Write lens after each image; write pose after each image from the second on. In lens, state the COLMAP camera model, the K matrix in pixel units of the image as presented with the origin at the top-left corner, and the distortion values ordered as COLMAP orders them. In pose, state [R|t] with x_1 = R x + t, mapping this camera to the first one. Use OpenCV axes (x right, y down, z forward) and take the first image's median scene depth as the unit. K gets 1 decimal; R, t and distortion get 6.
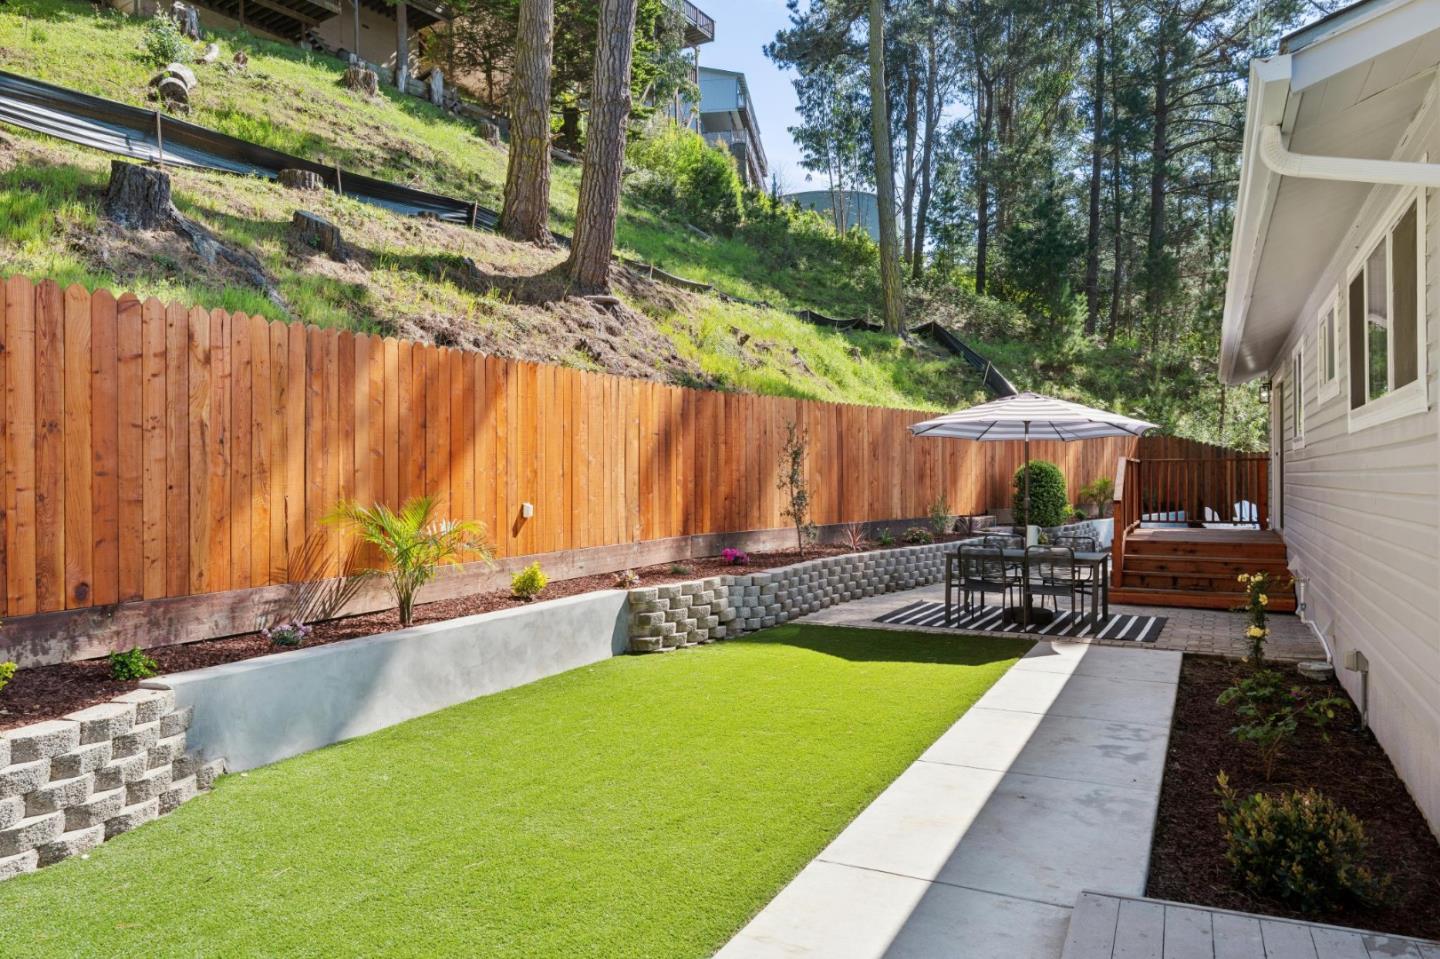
lens RADIAL K [[960.6, 0, 720.0], [0, 960.6, 479.5], [0, 0, 1]] dist [0.003410, 0.001875]
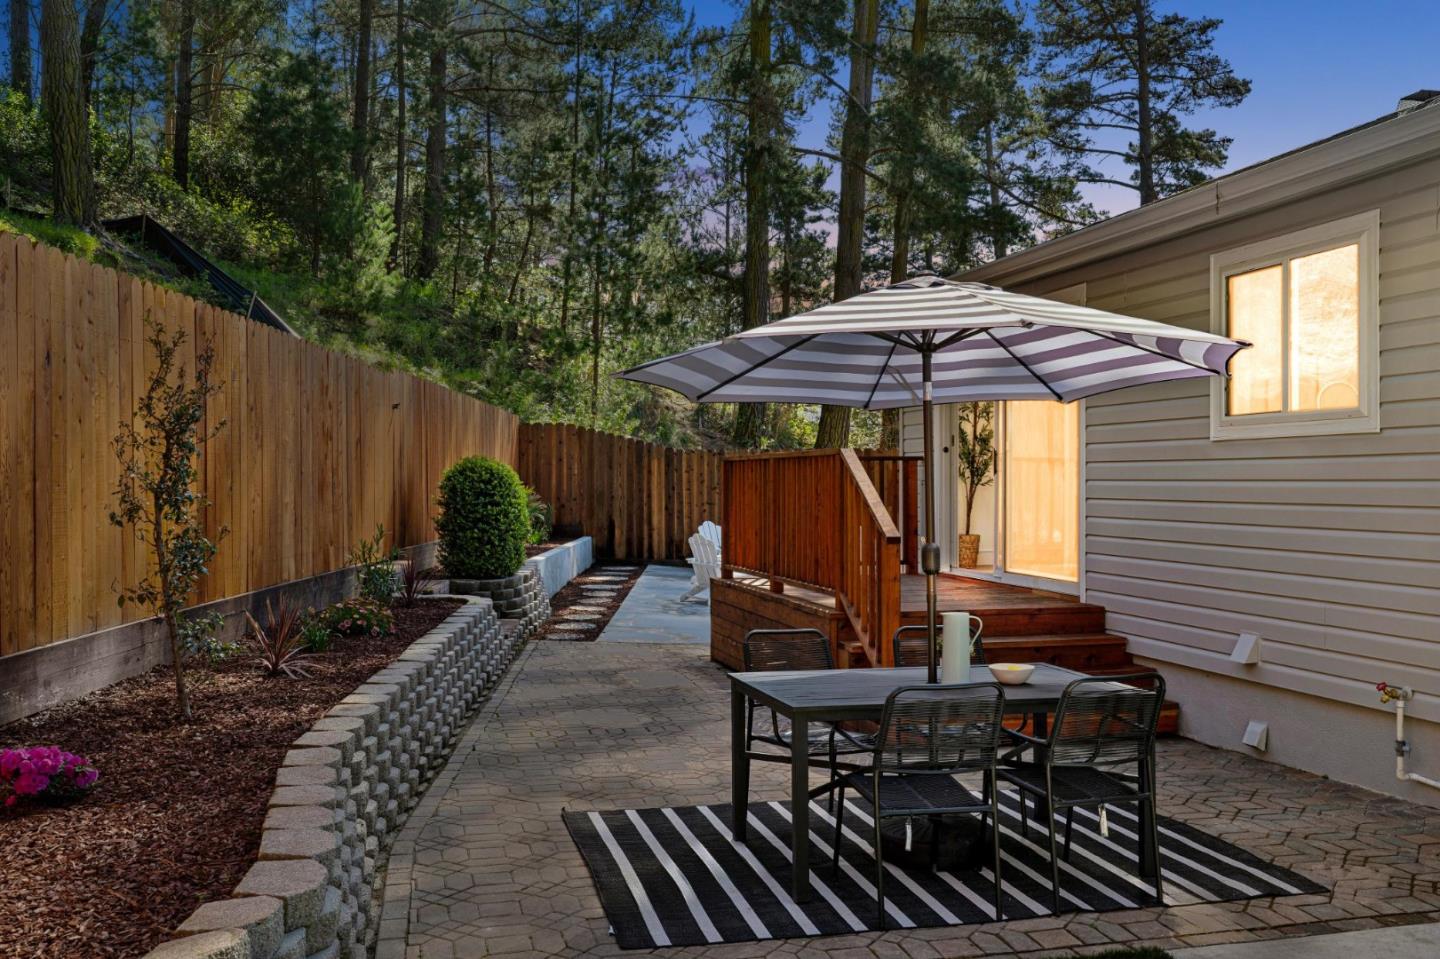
lens RADIAL K [[1283.8, 0, 721.5], [0, 1283.8, 487.1], [0, 0, 1]] dist [-0.005191, -0.003315]
pose [[0.746662, -0.000327, 0.665204, -0.070355], [0.000752, 1.000000, -0.000352, -0.002915], [-0.665204, 0.000763, 0.746662, 0.478527]]
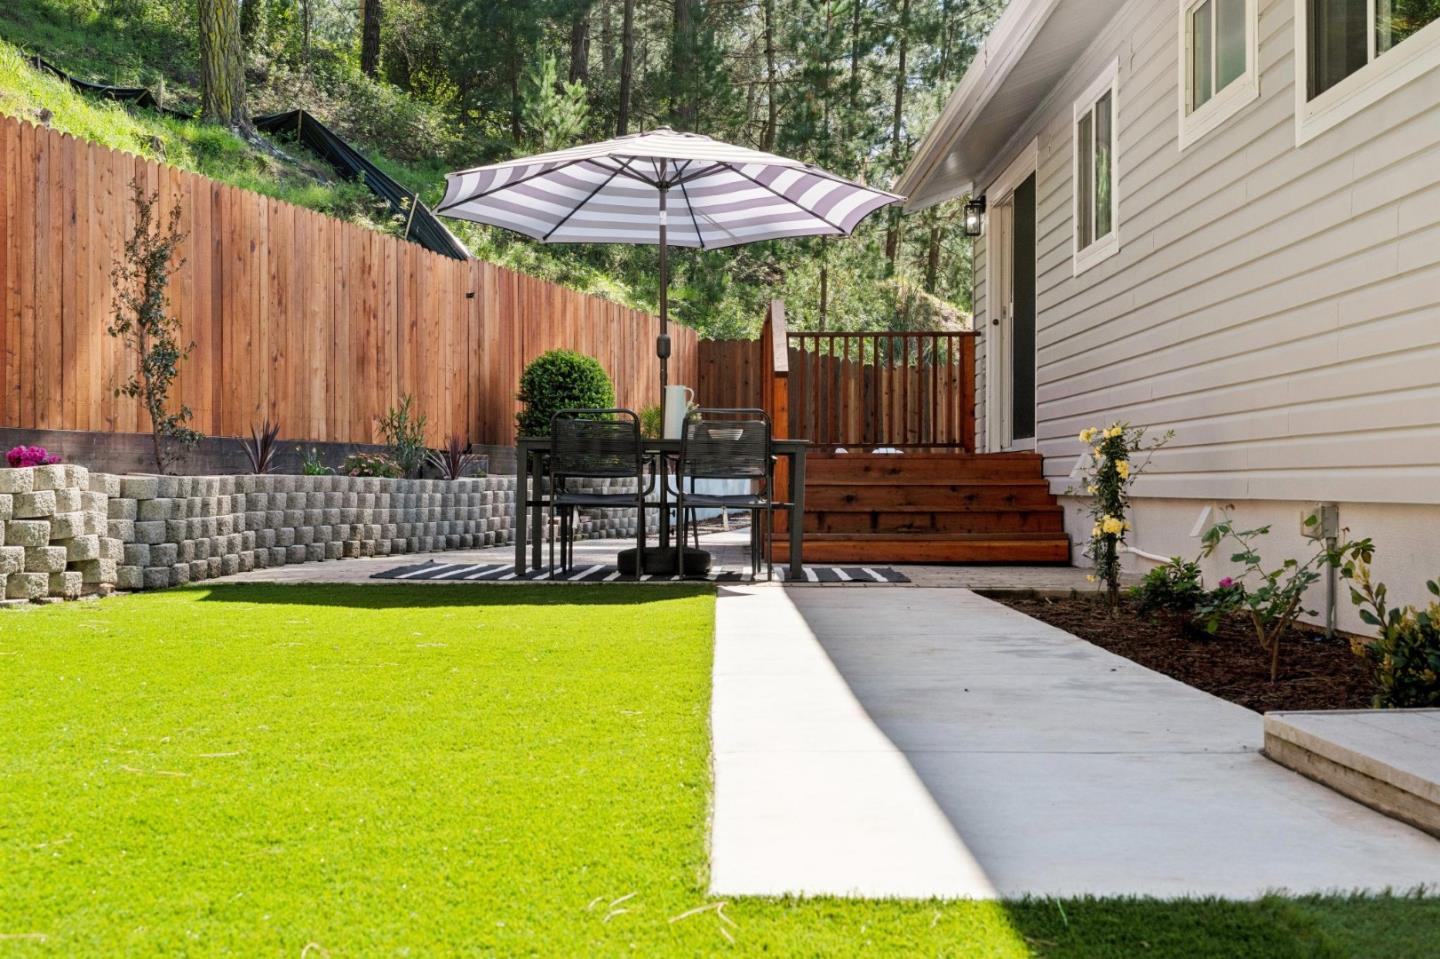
lens RADIAL K [[1935.1, 0, 720.0], [0, 1935.1, 479.5], [0, 0, 1]] dist [-0.004900, -0.003612]
pose [[0.889733, 0.007018, 0.456428, -0.091369], [-0.004305, 0.999966, -0.006984, 0.074965], [-0.456462, 0.004249, 0.889733, 0.046756]]
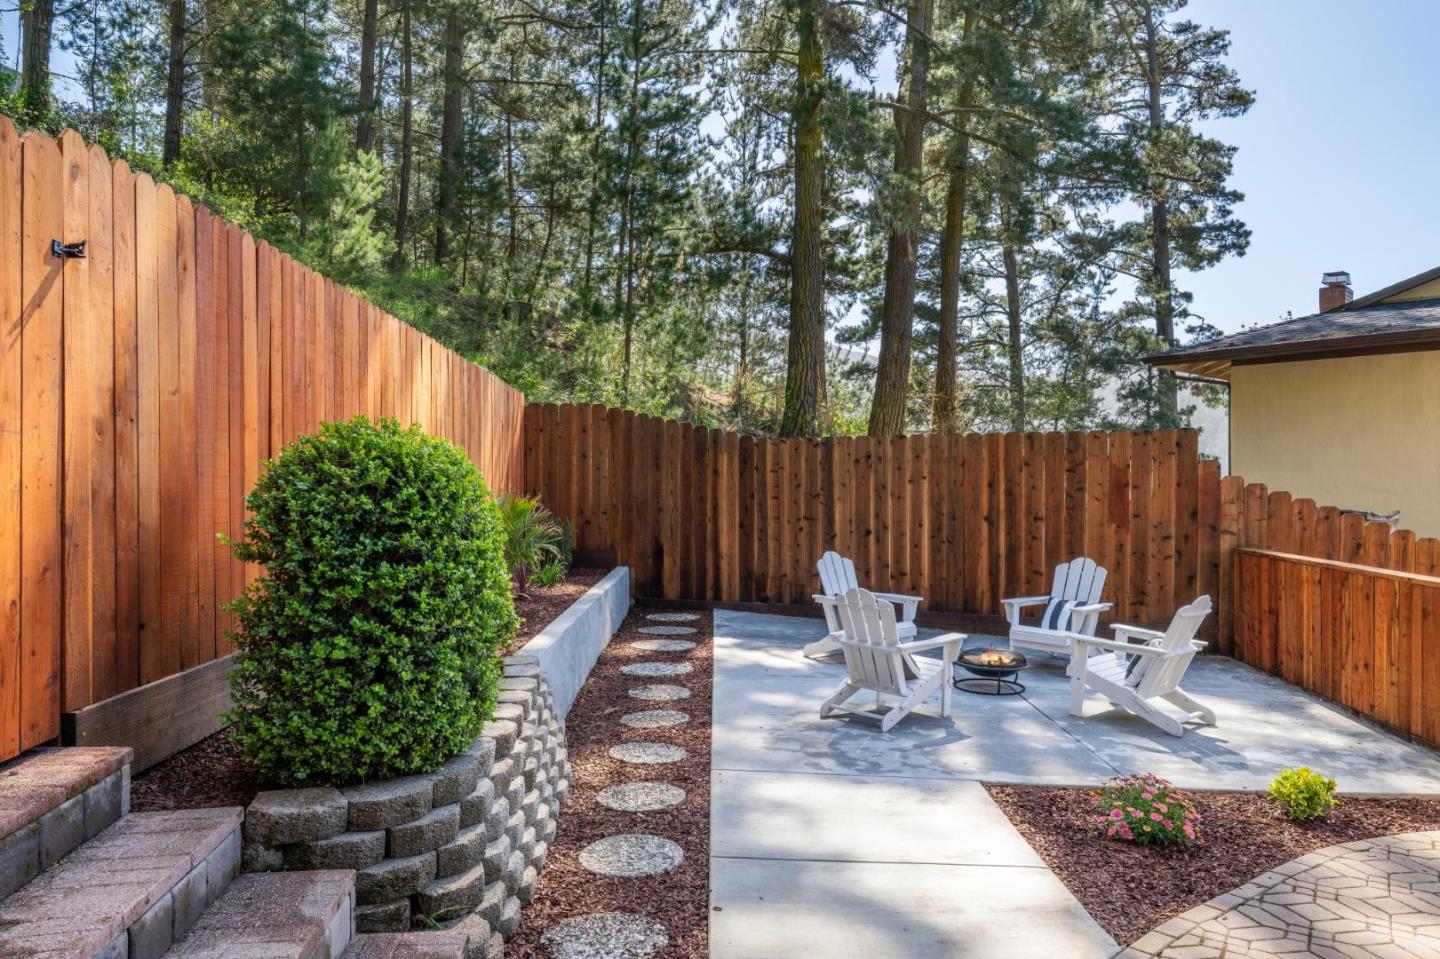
lens RADIAL K [[1046.7, 0, 740.3], [0, 1046.7, 420.9], [0, 0, 1]] dist [-0.029996, -0.001229]
pose [[0.727121, 0.039455, 0.685374, 0.315680], [0.008249, 0.997773, -0.066190, -0.006786], [-0.686459, 0.053782, 0.725177, 1.048102]]
